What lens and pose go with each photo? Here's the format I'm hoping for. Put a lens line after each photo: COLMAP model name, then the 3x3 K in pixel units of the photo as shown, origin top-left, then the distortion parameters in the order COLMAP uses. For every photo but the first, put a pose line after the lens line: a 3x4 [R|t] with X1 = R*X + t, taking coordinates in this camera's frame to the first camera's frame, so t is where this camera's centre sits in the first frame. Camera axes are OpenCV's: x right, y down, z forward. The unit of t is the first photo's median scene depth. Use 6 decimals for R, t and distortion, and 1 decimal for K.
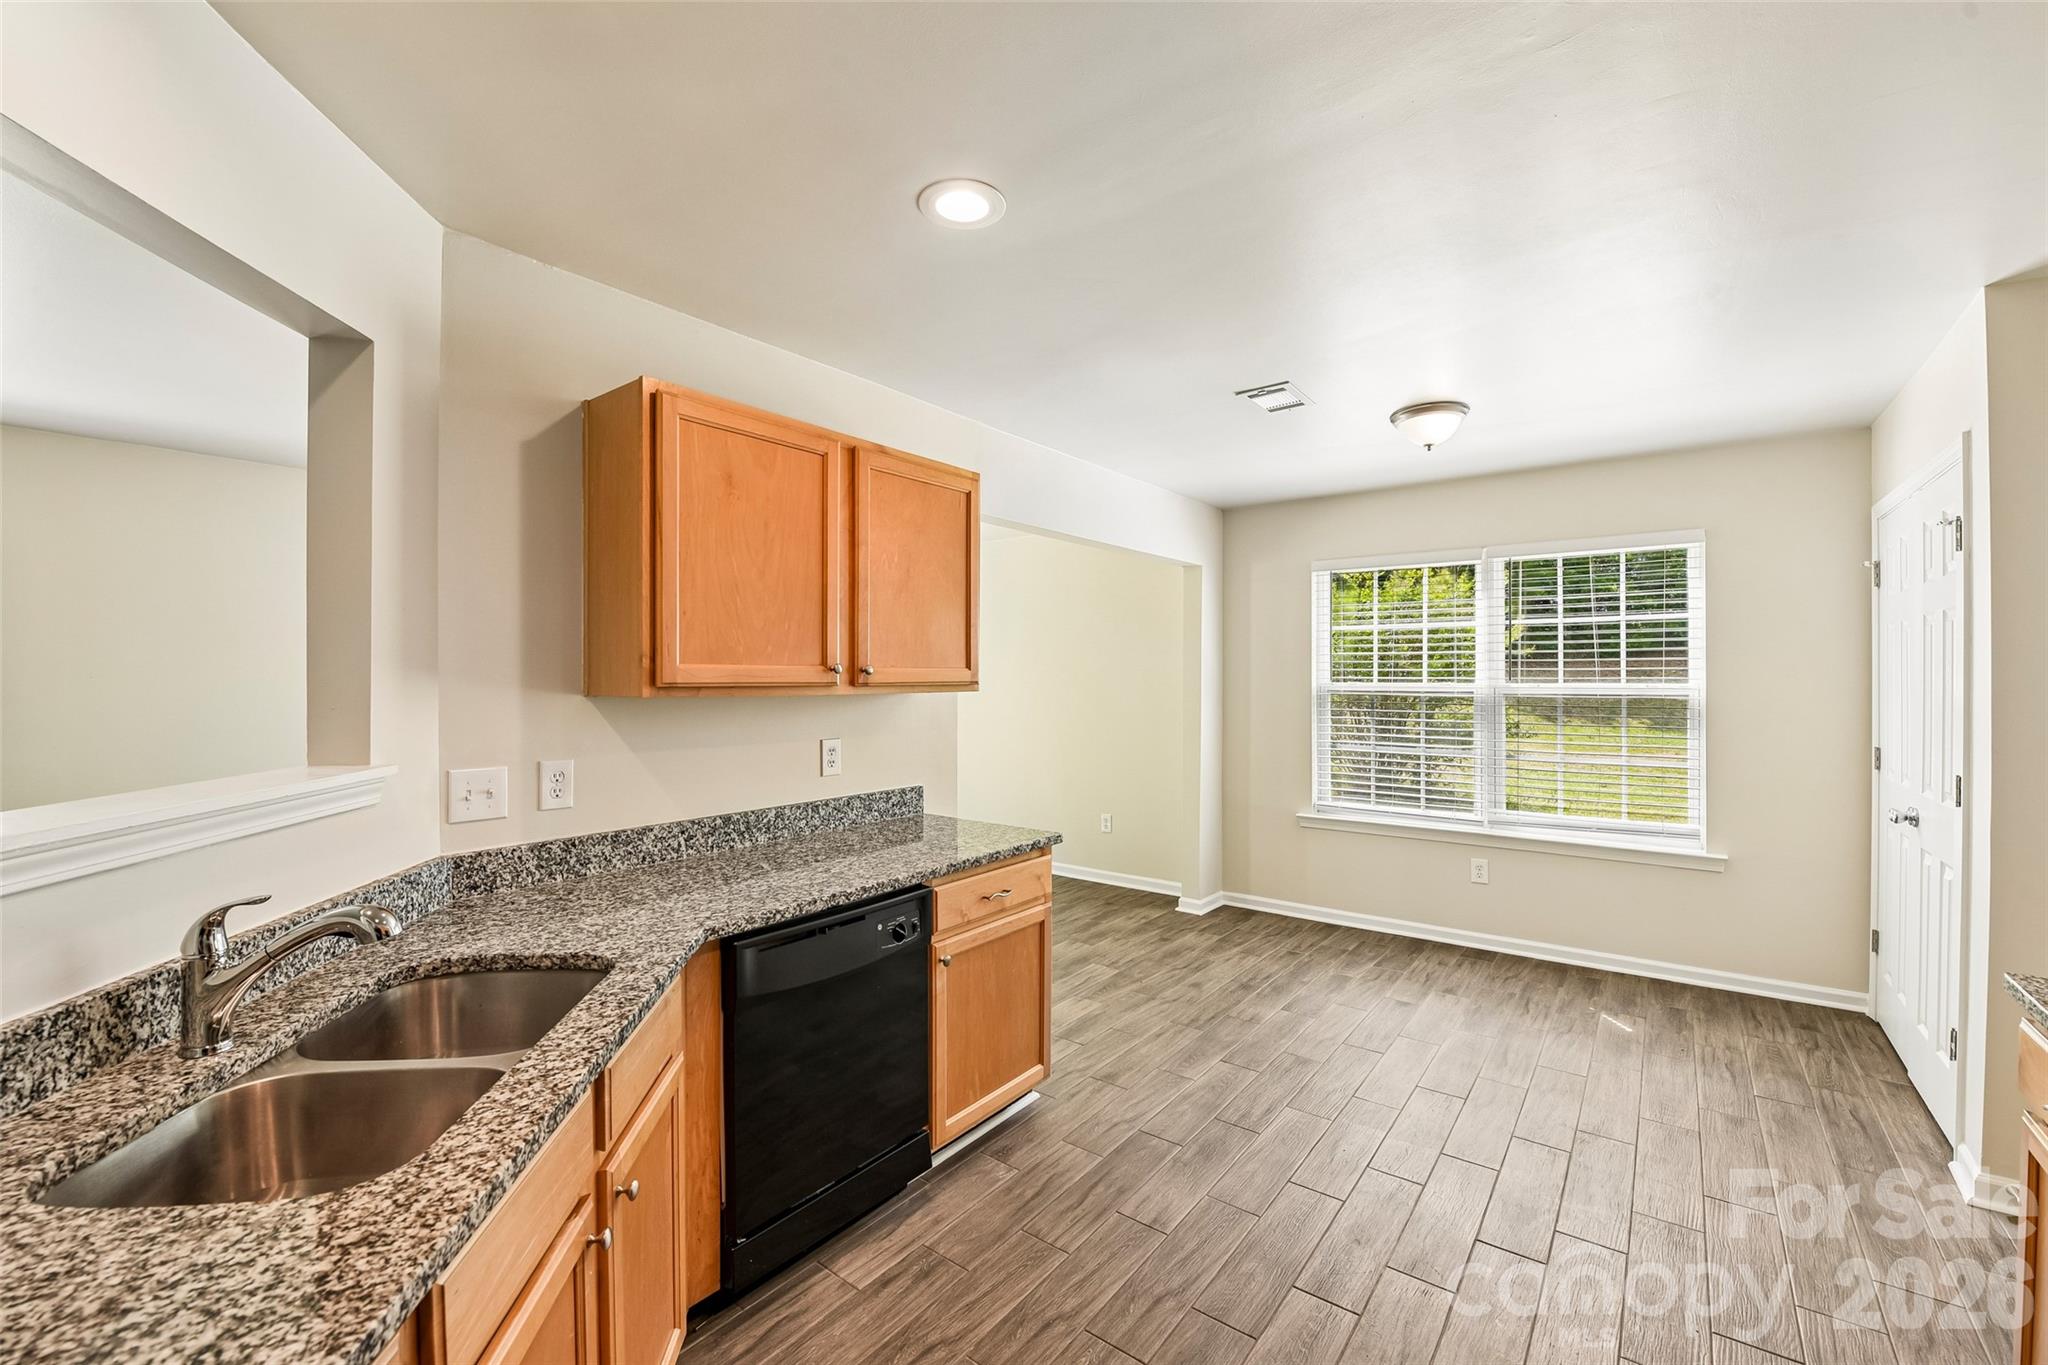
lens RADIAL K [[824.0, 0, 1022.0], [0, 824.0, 683.2], [0, 0, 1]] dist [-0.013778, -0.002823]
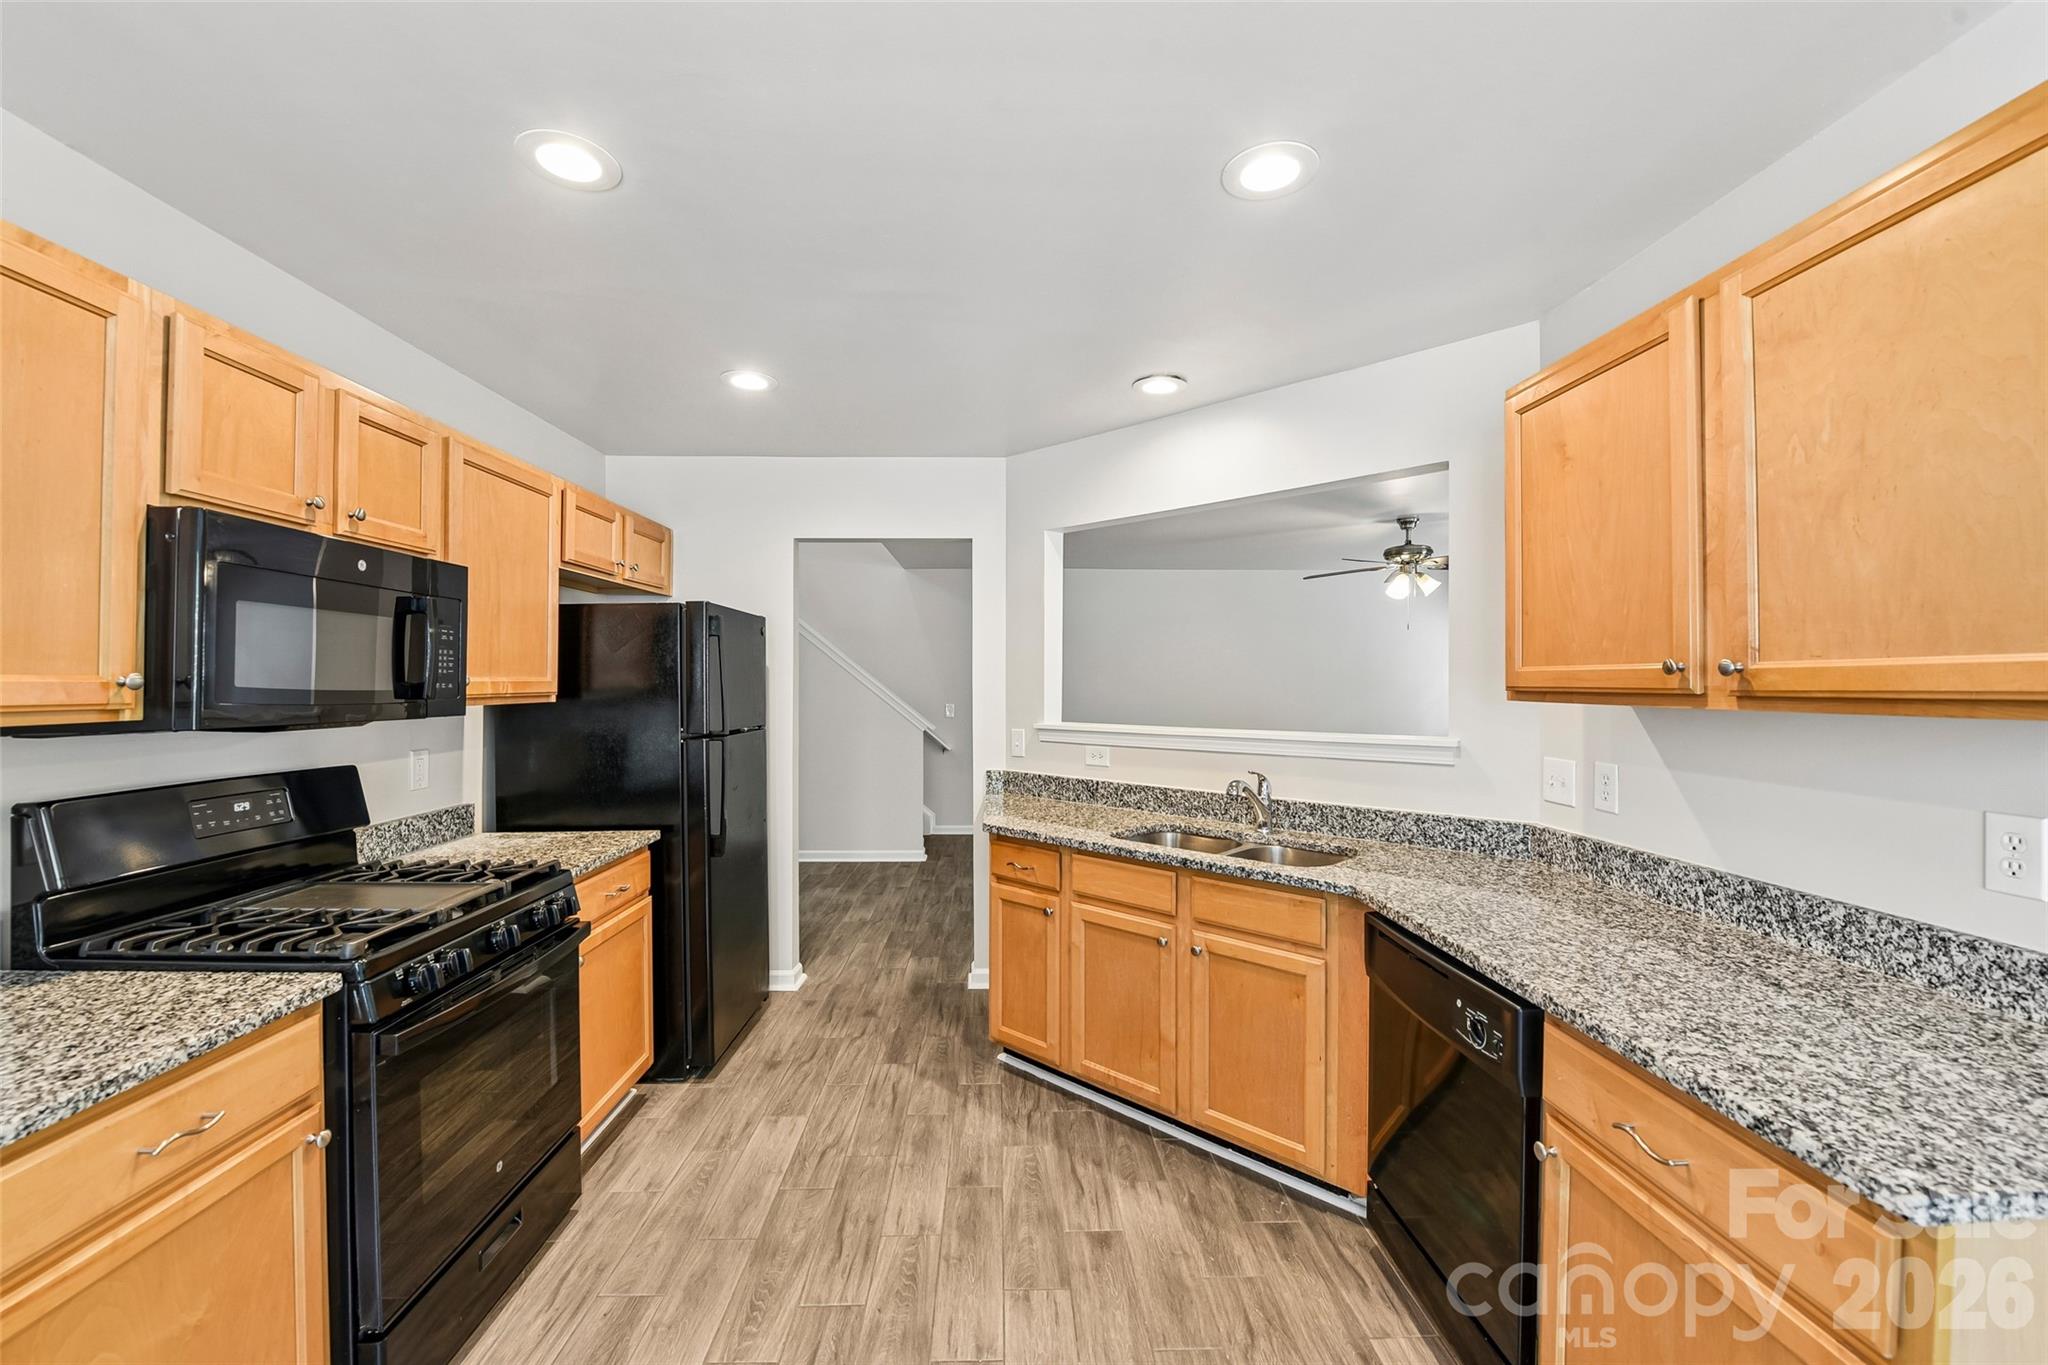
lens RADIAL K [[824.0, 0, 1010.3], [0, 824.0, 681.9], [0, 0, 1]] dist [-0.013778, -0.002823]
pose [[-0.785378, -0.000952, -0.619016, 0.609115], [-0.002296, 0.999996, 0.001374, -0.005408], [0.619012, 0.002500, -0.785377, 1.289364]]
